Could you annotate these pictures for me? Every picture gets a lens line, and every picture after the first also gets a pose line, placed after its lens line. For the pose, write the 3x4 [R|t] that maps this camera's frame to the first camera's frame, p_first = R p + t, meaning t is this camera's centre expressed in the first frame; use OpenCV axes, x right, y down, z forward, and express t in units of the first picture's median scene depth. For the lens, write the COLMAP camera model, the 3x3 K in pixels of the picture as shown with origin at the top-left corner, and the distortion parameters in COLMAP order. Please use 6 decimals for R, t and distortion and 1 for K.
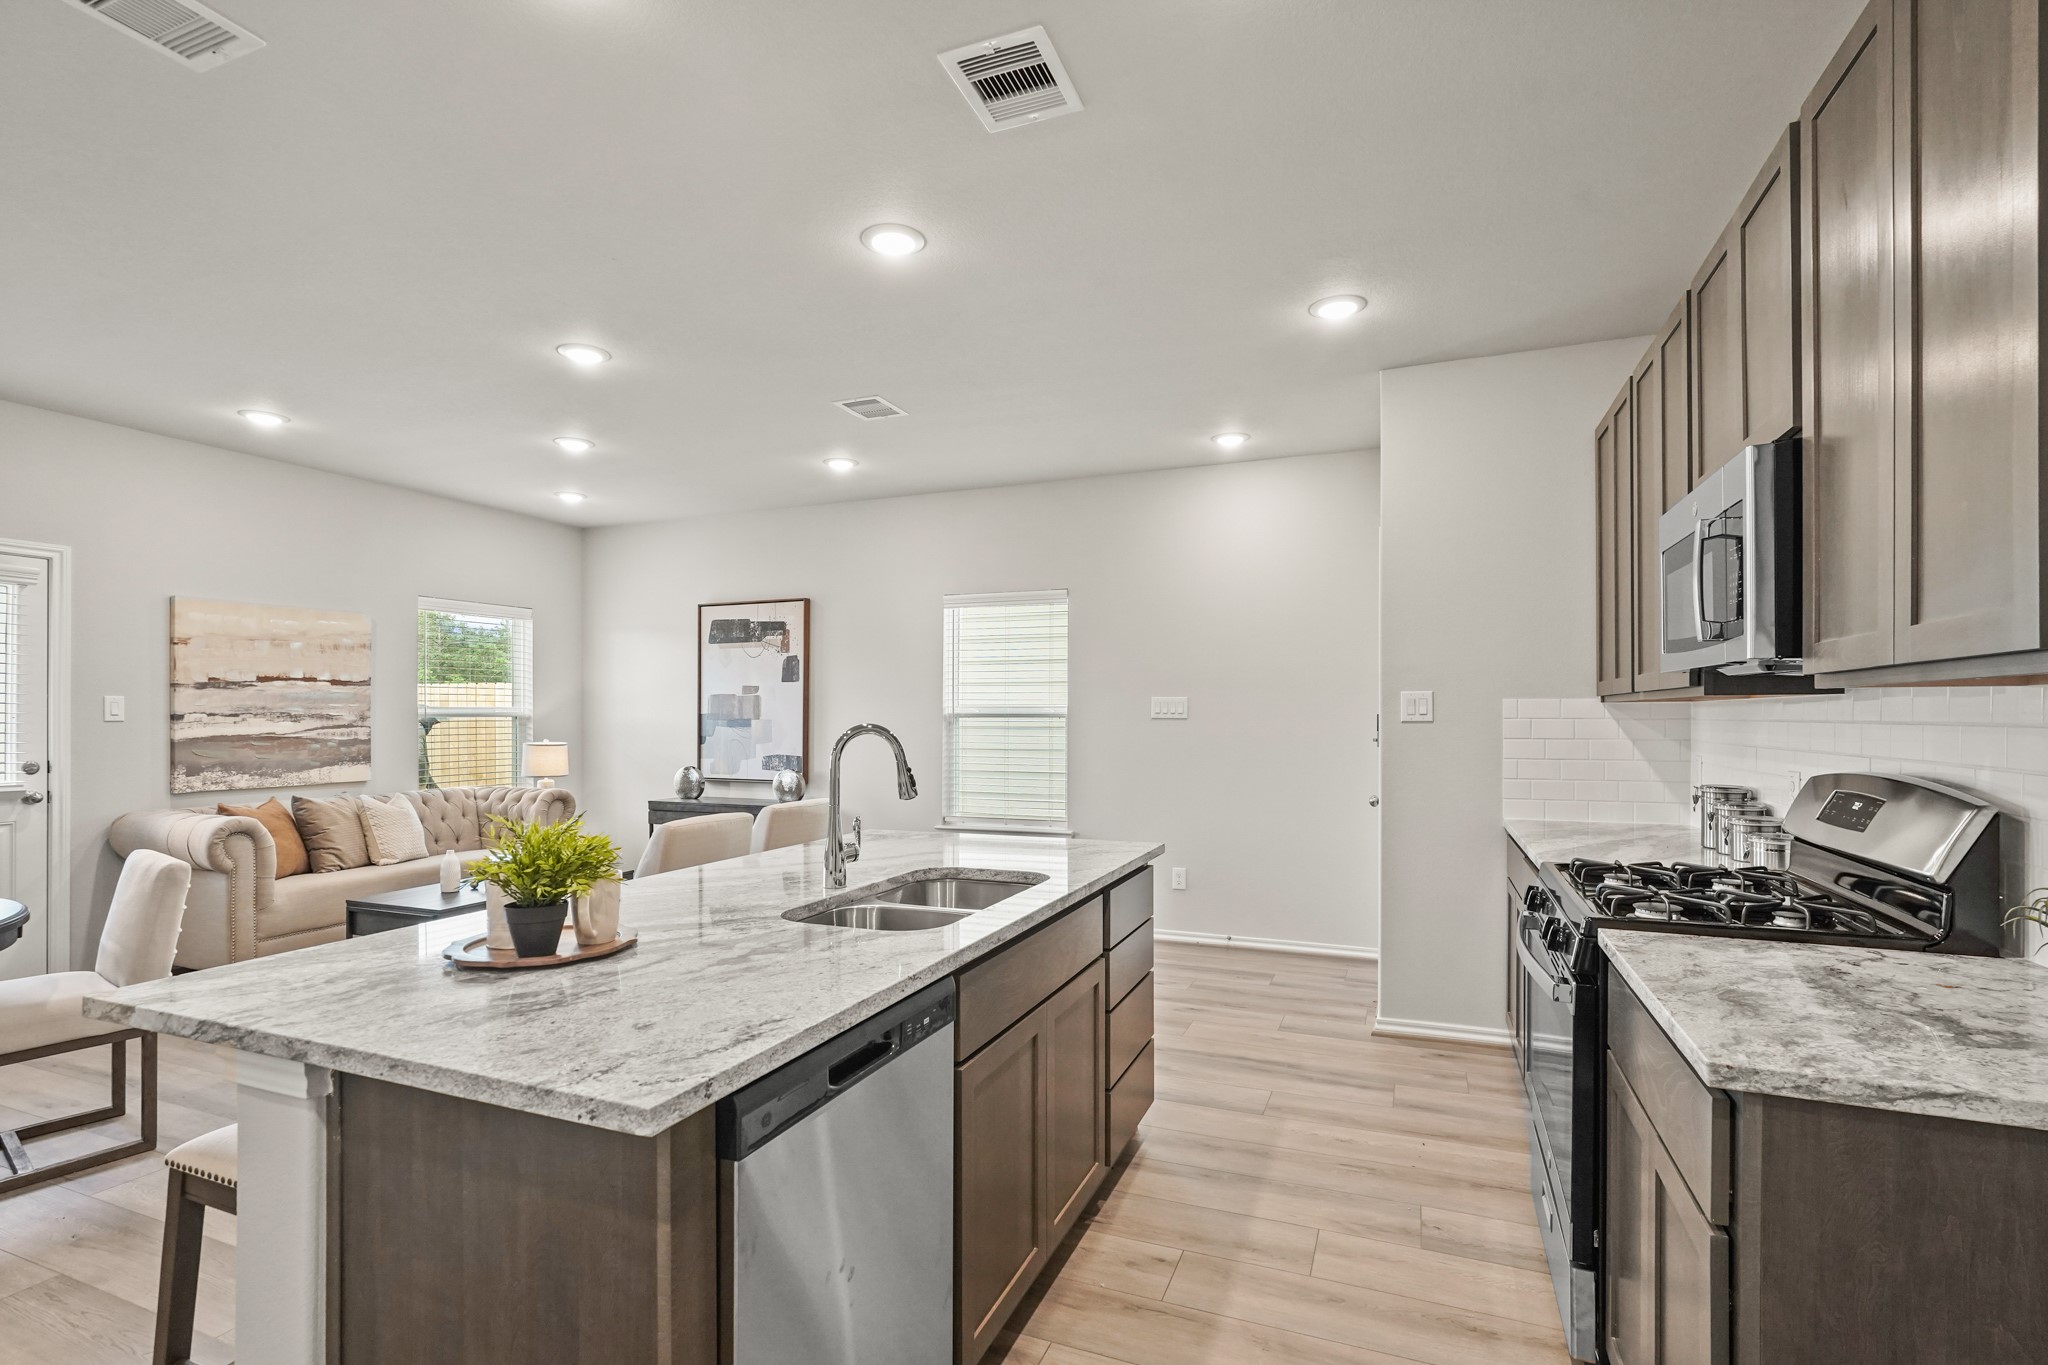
lens RADIAL K [[921.8, 0, 1017.7], [0, 921.8, 676.0], [0, 0, 1]] dist [-0.017058, 0.000641]
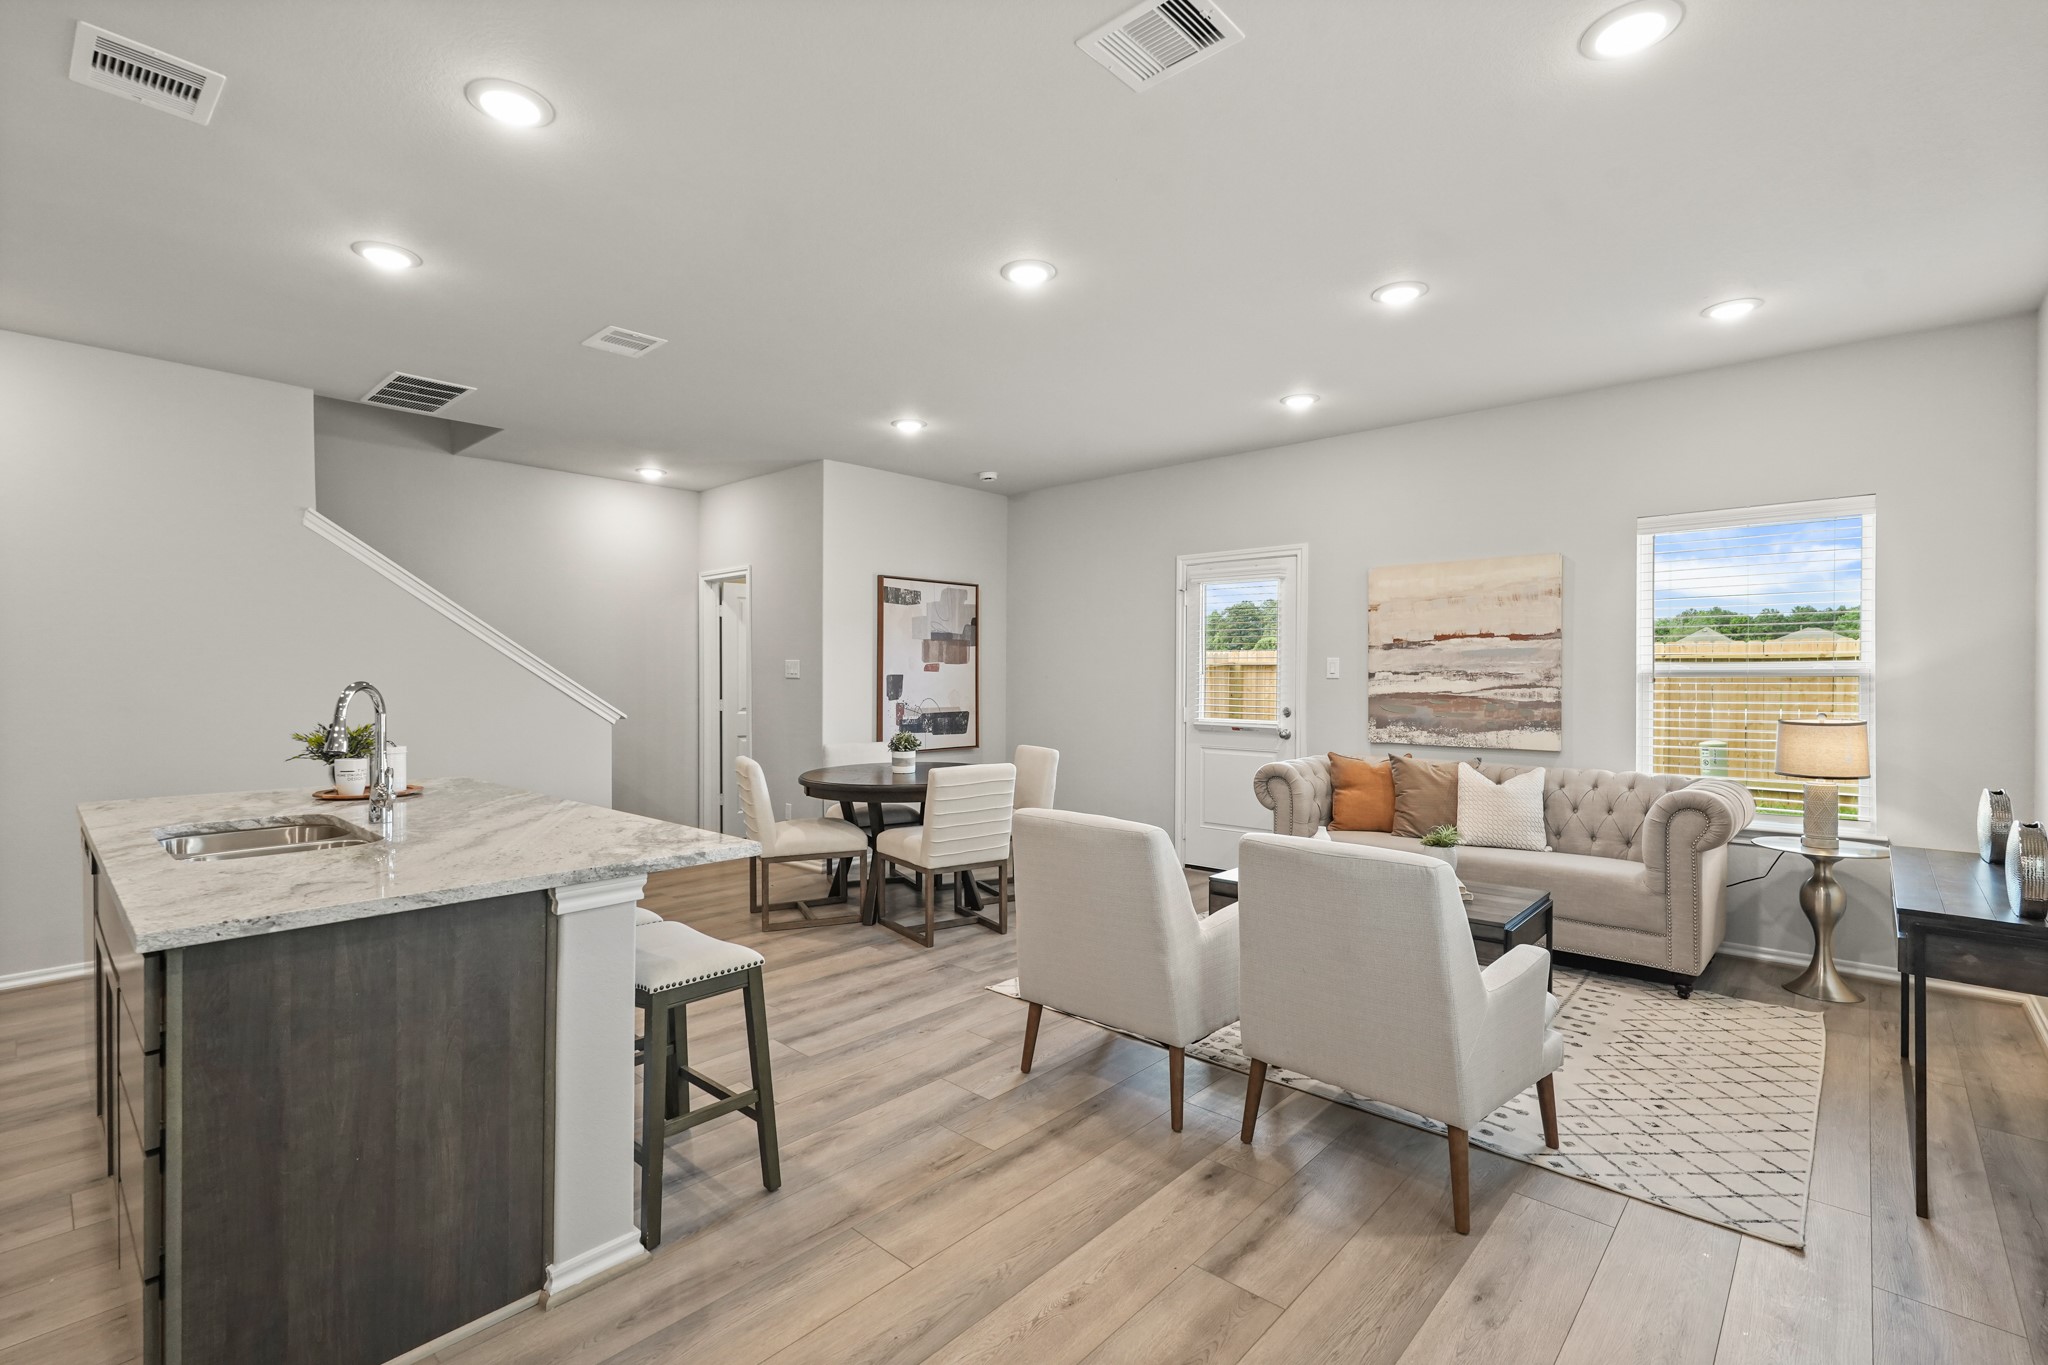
lens RADIAL K [[921.8, 0, 1017.7], [0, 921.8, 676.0], [0, 0, 1]] dist [-0.017058, 0.000641]
pose [[-0.331869, 0.005534, -0.943309, 0.279784], [0.041157, 0.999116, -0.008618, 0.035144], [0.942427, -0.041684, -0.331803, 0.894807]]
